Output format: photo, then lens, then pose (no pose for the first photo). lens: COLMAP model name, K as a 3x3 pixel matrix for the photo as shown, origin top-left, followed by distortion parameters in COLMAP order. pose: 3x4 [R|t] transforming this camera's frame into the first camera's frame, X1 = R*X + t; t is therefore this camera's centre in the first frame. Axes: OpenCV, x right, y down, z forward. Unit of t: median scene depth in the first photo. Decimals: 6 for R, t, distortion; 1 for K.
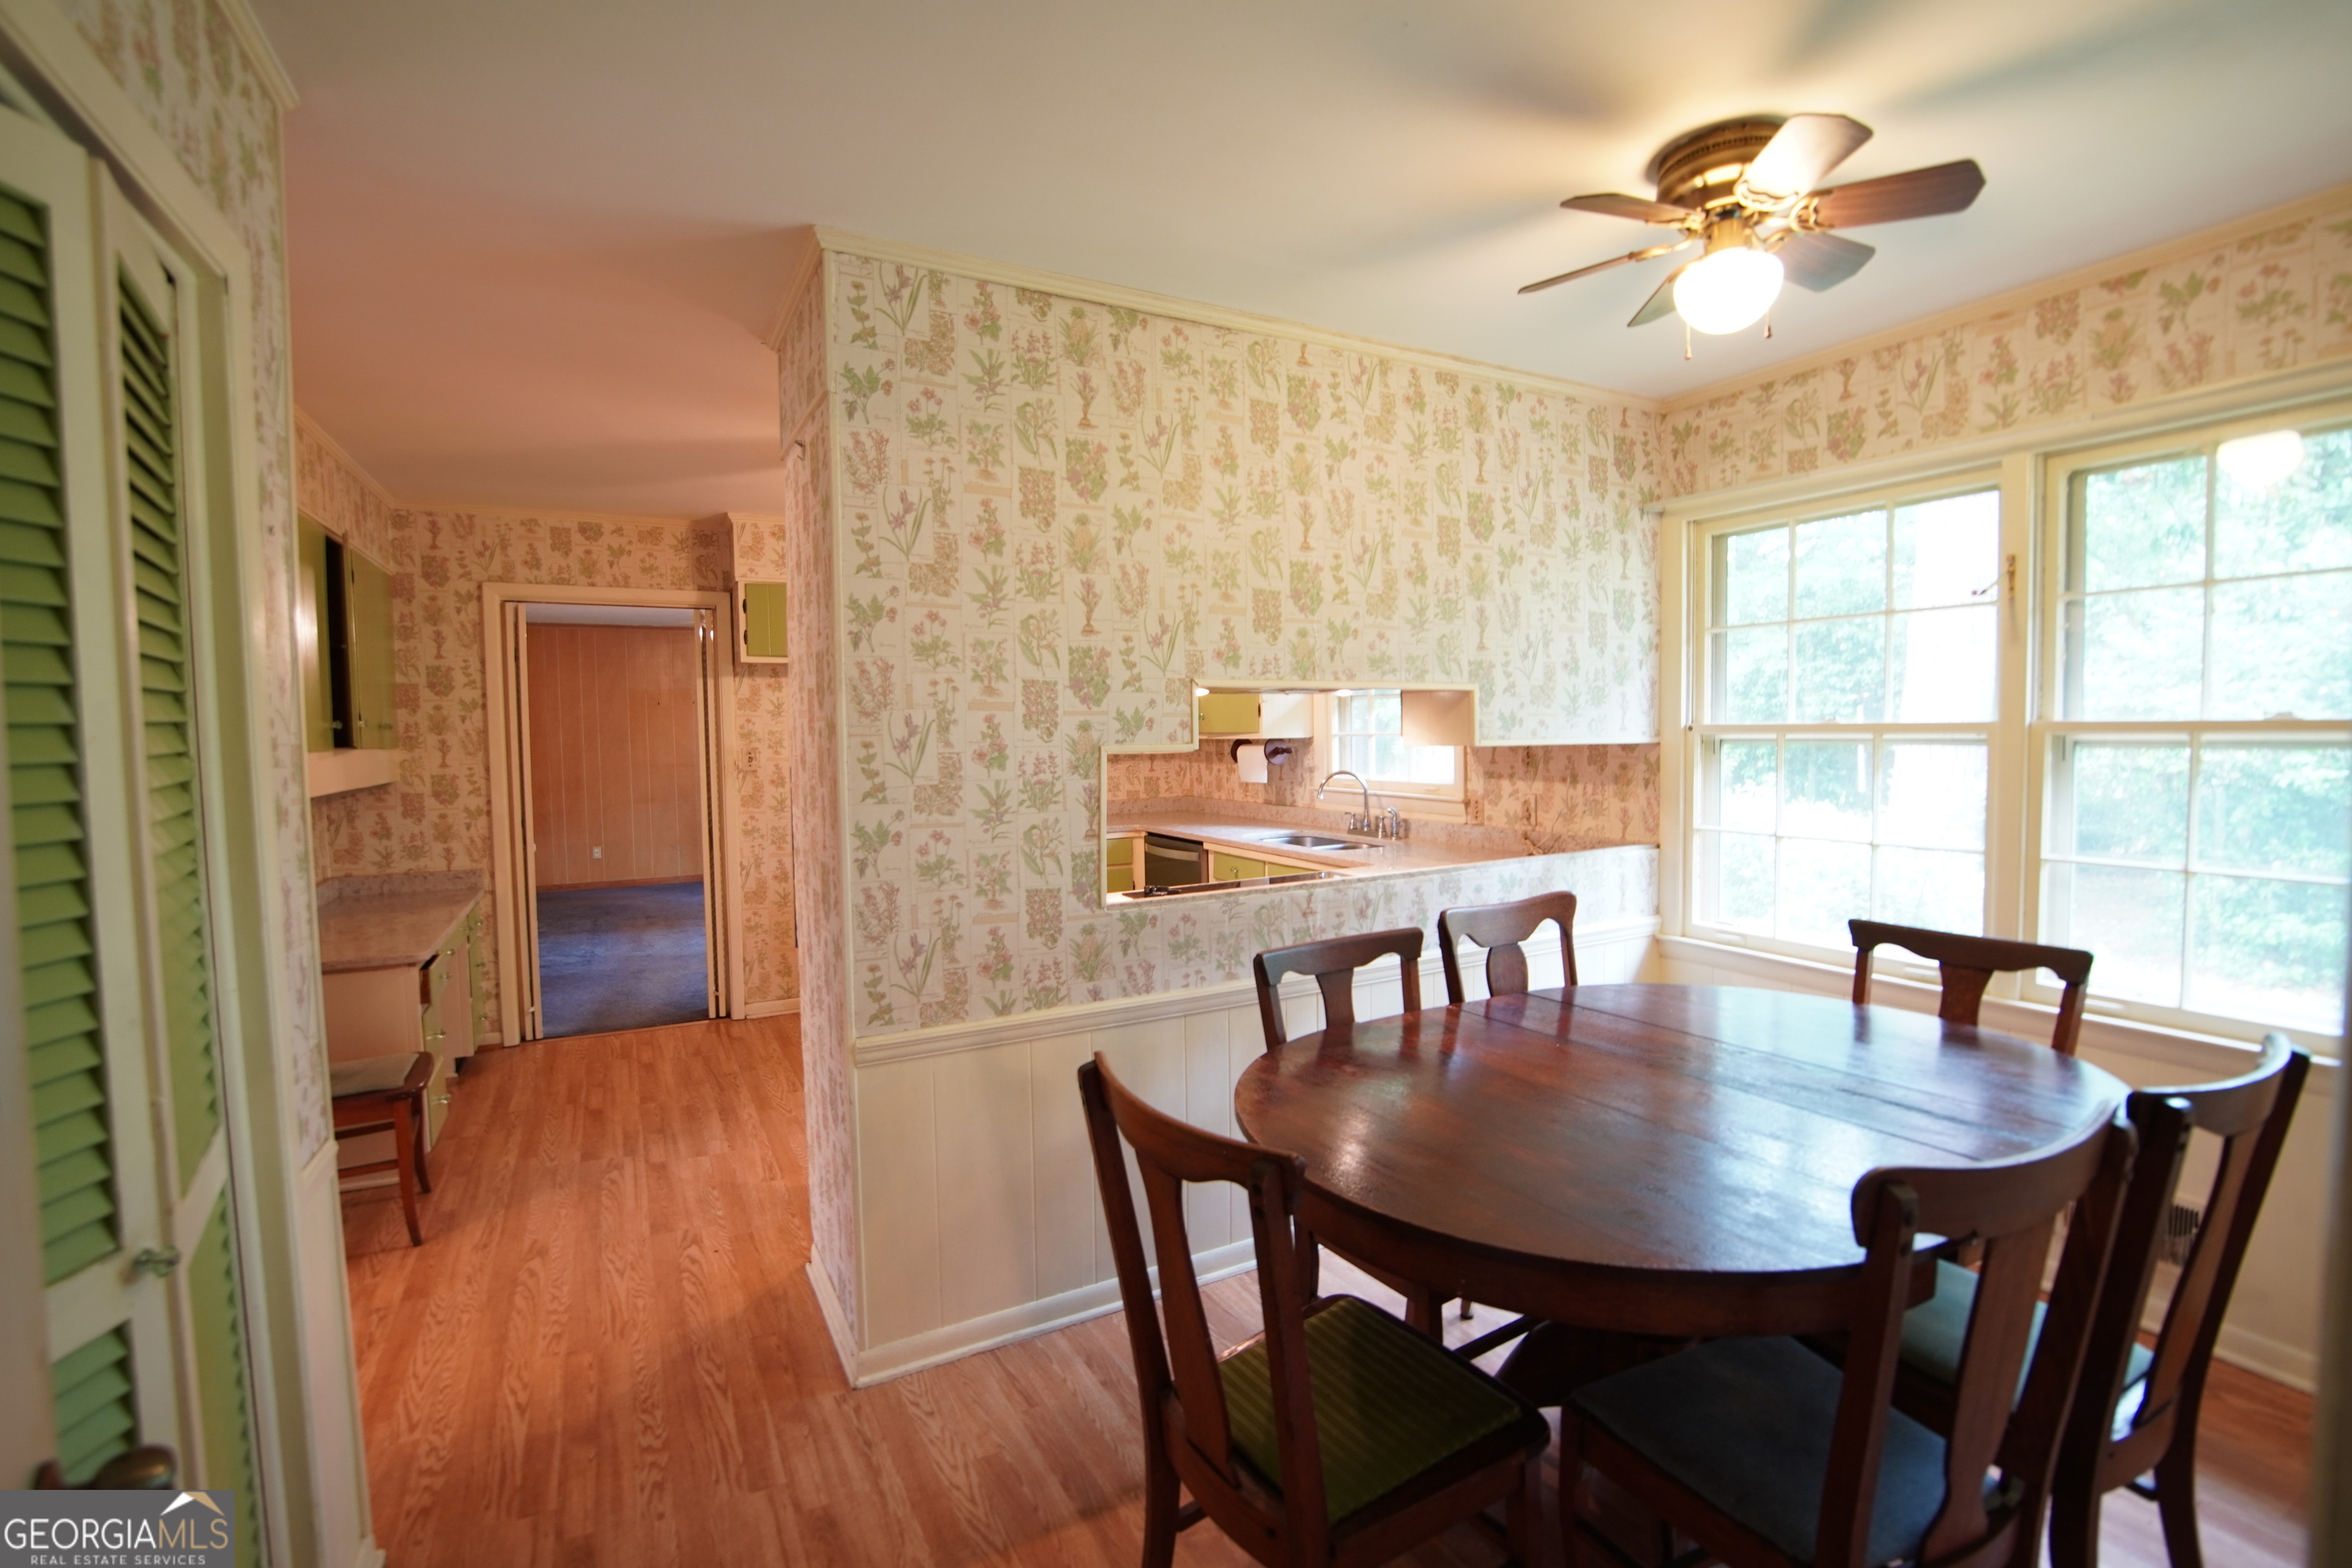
lens RADIAL K [[1035.1, 0, 1174.5], [0, 1035.1, 788.0], [0, 0, 1]] dist [-0.032604, 0.001348]
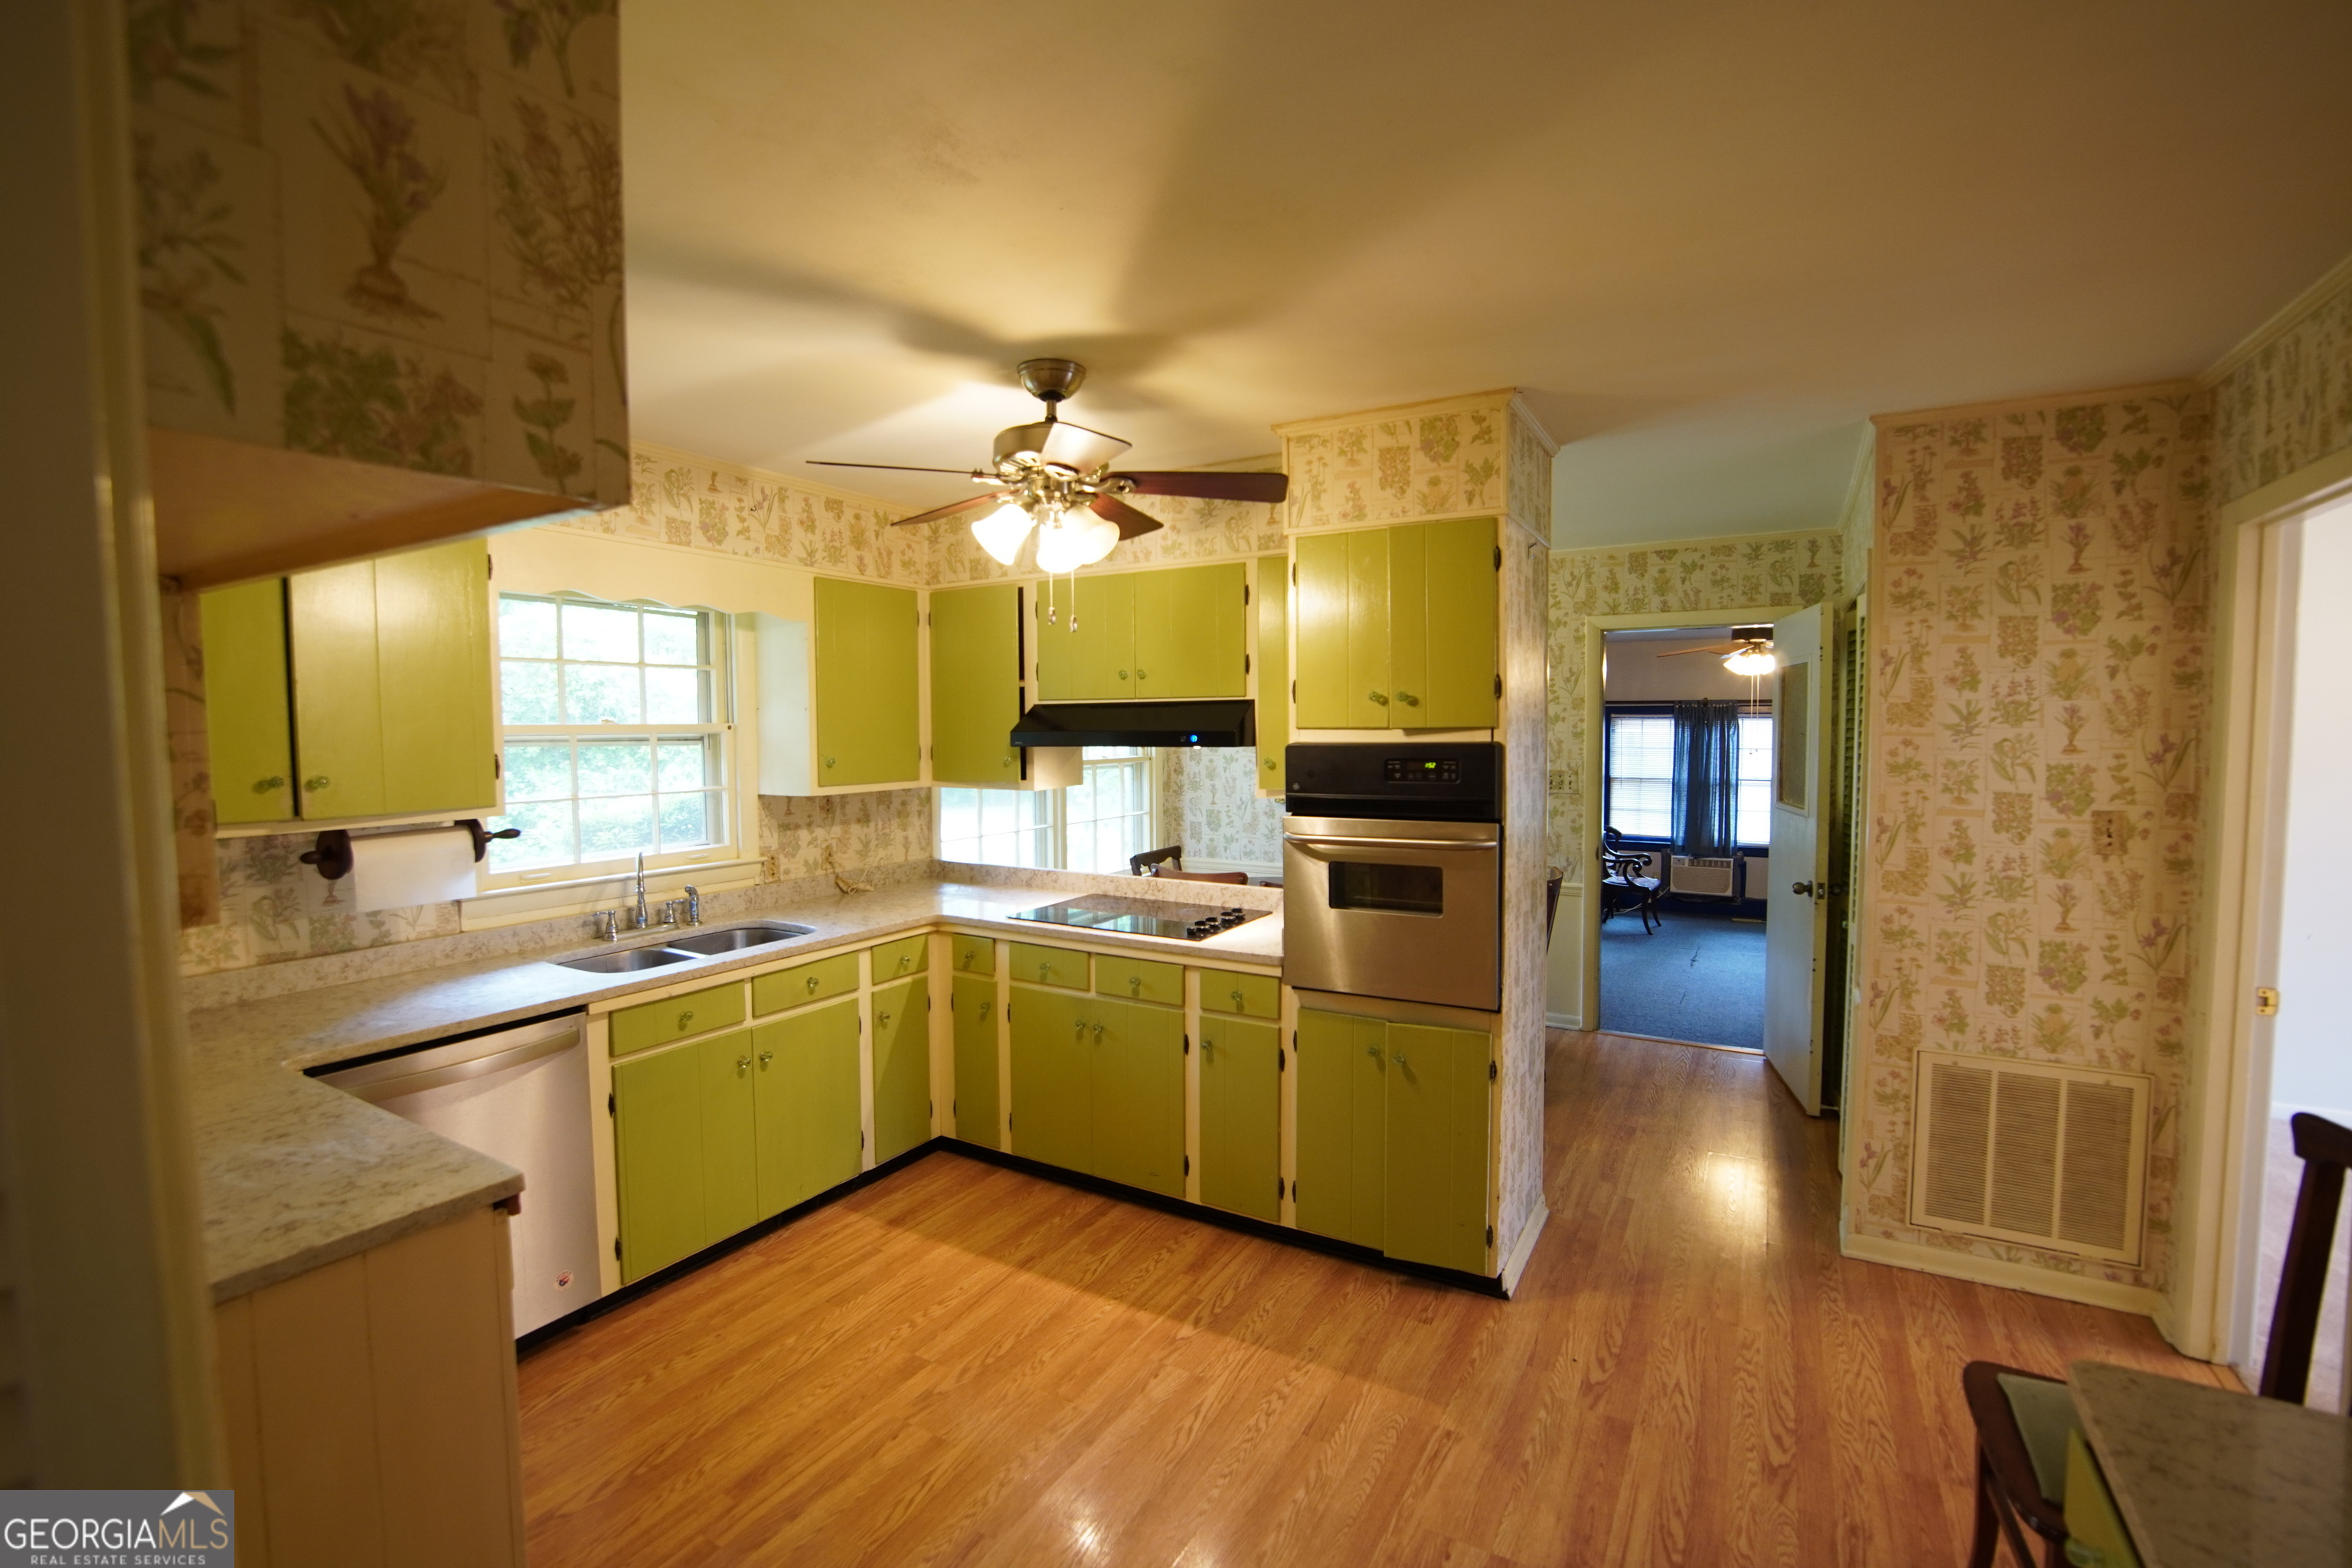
lens RADIAL K [[1035.1, 0, 1167.6], [0, 1035.1, 783.0], [0, 0, 1]] dist [-0.032604, 0.001348]
pose [[-0.514883, -0.027678, 0.856814, -0.903129], [0.064868, 0.995355, 0.071134, -0.127458], [-0.854803, 0.092206, -0.510696, 1.520791]]
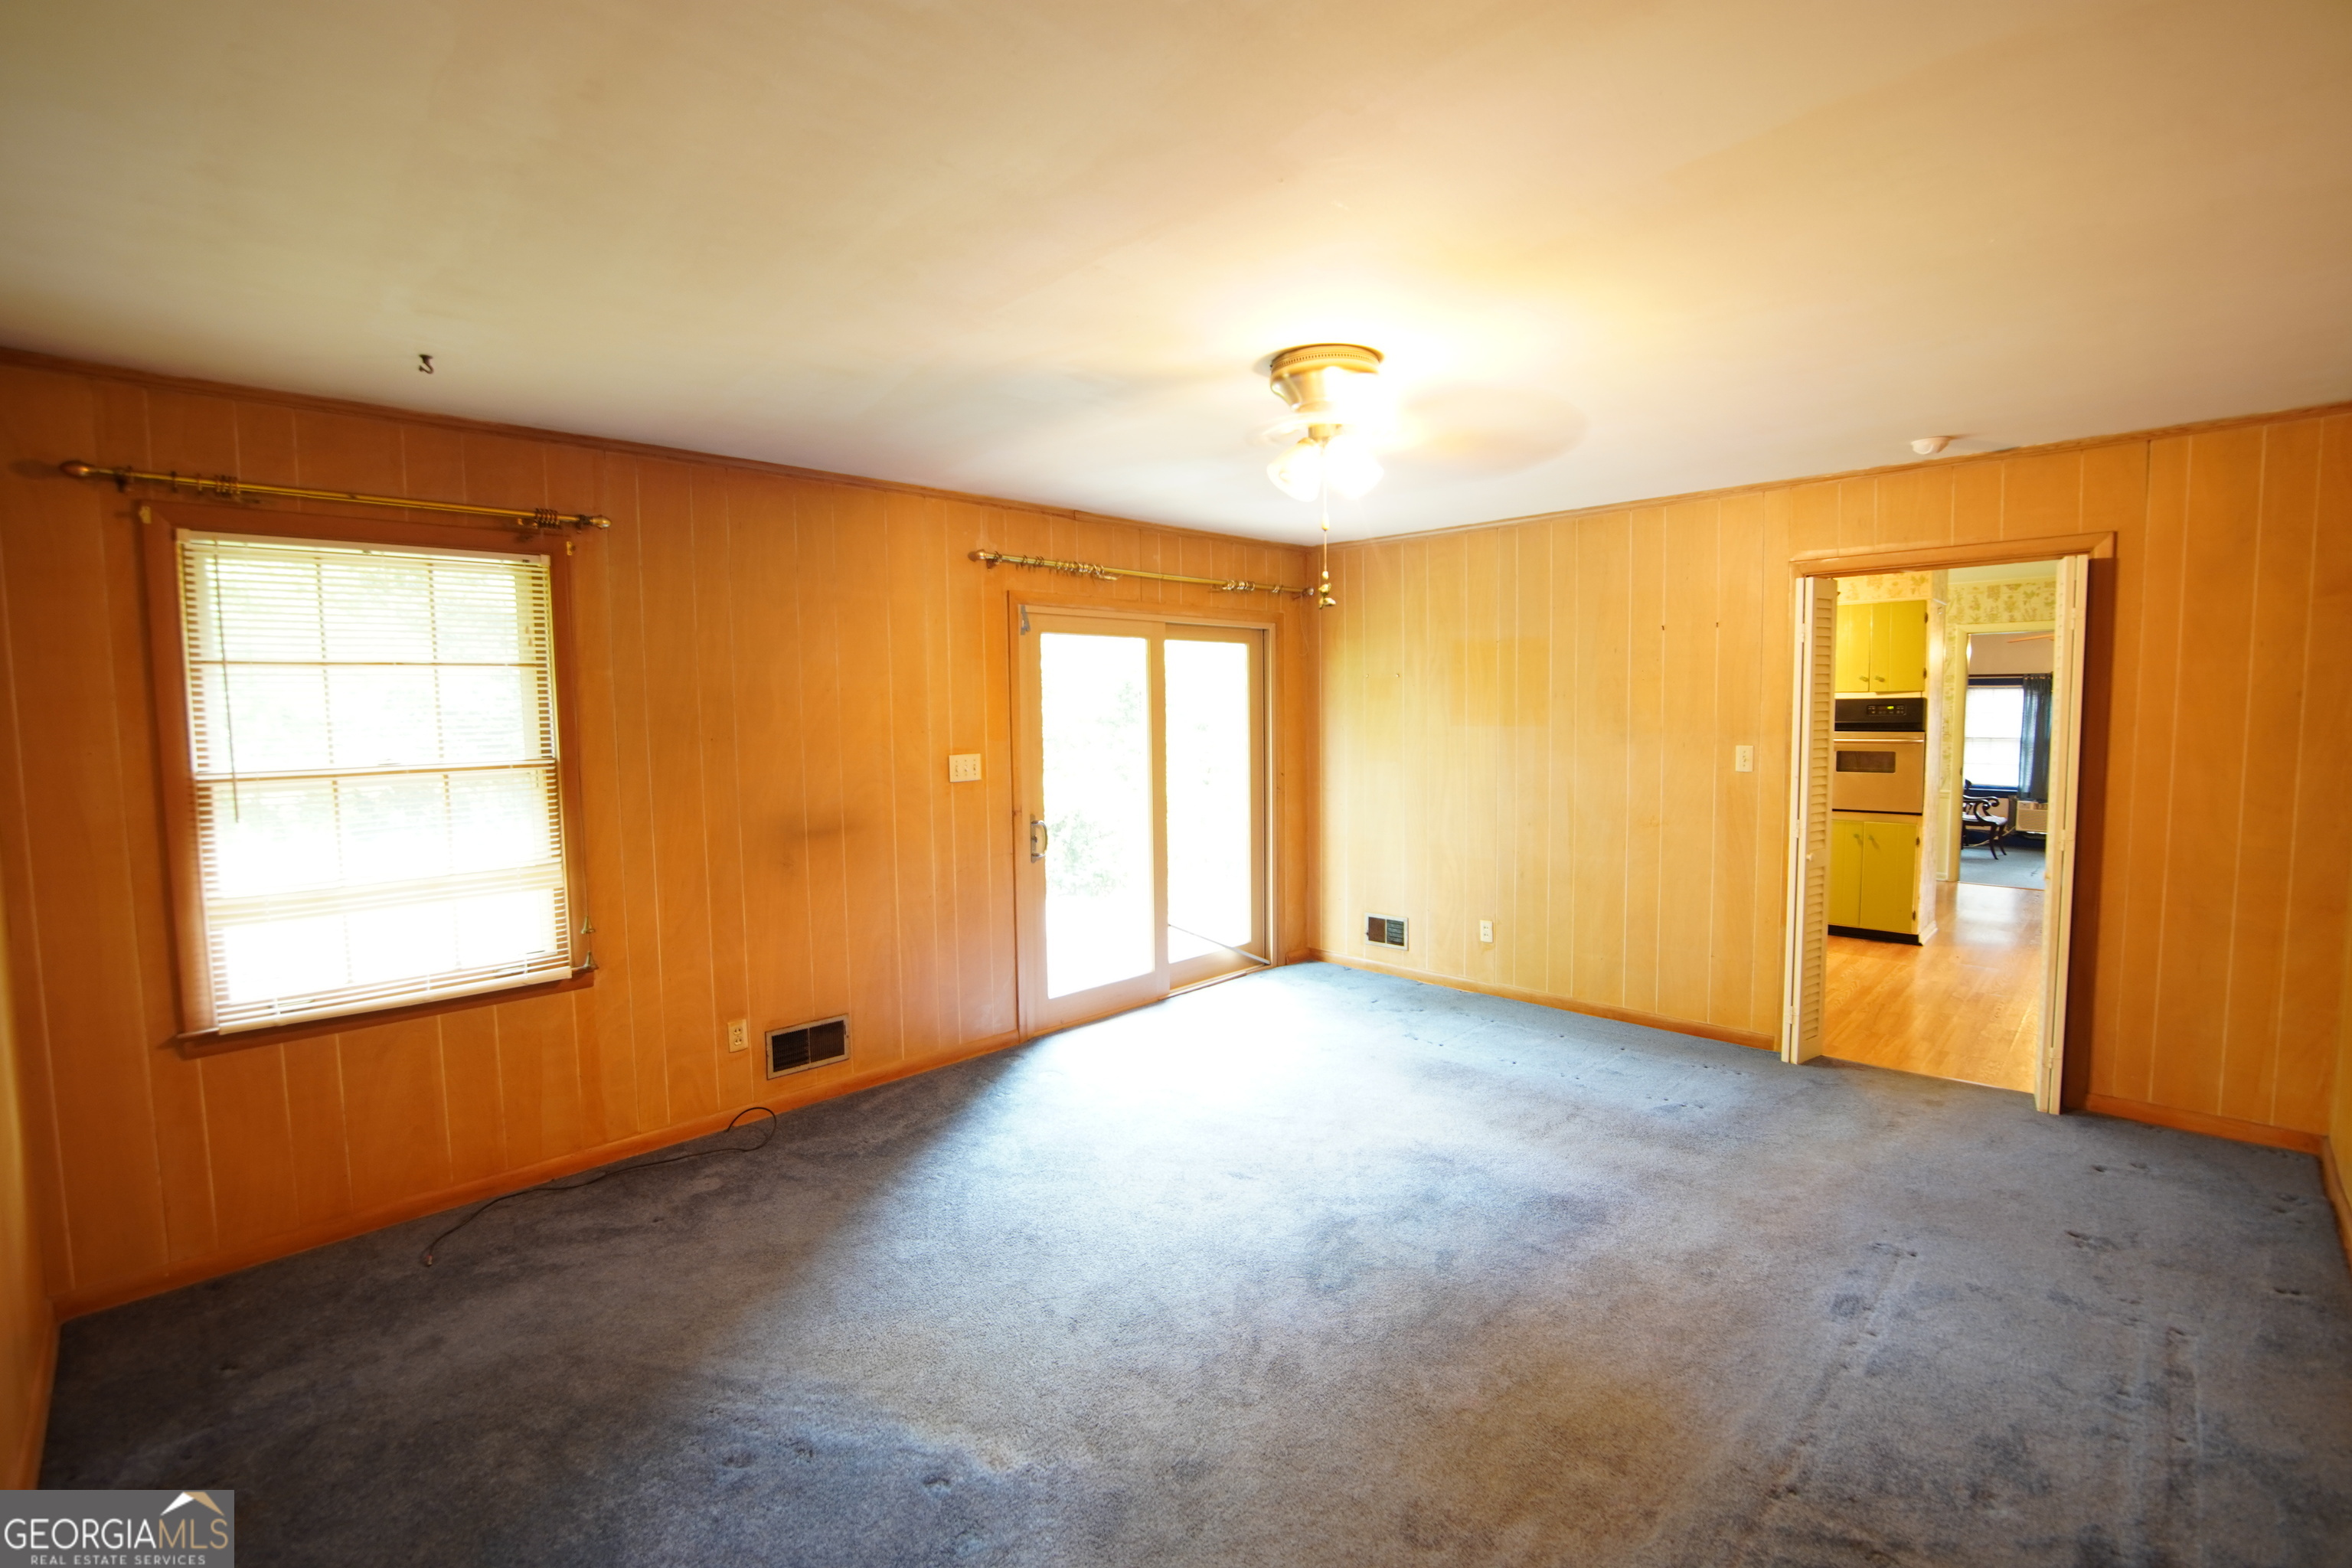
lens RADIAL K [[1035.1, 0, 1178.9], [0, 1035.1, 786.9], [0, 0, 1]] dist [-0.032604, 0.001348]
pose [[-0.293606, -0.056200, 0.954273, -2.936090], [0.072216, 0.994114, 0.080766, -0.233564], [-0.953195, 0.092627, -0.287819, 4.515314]]
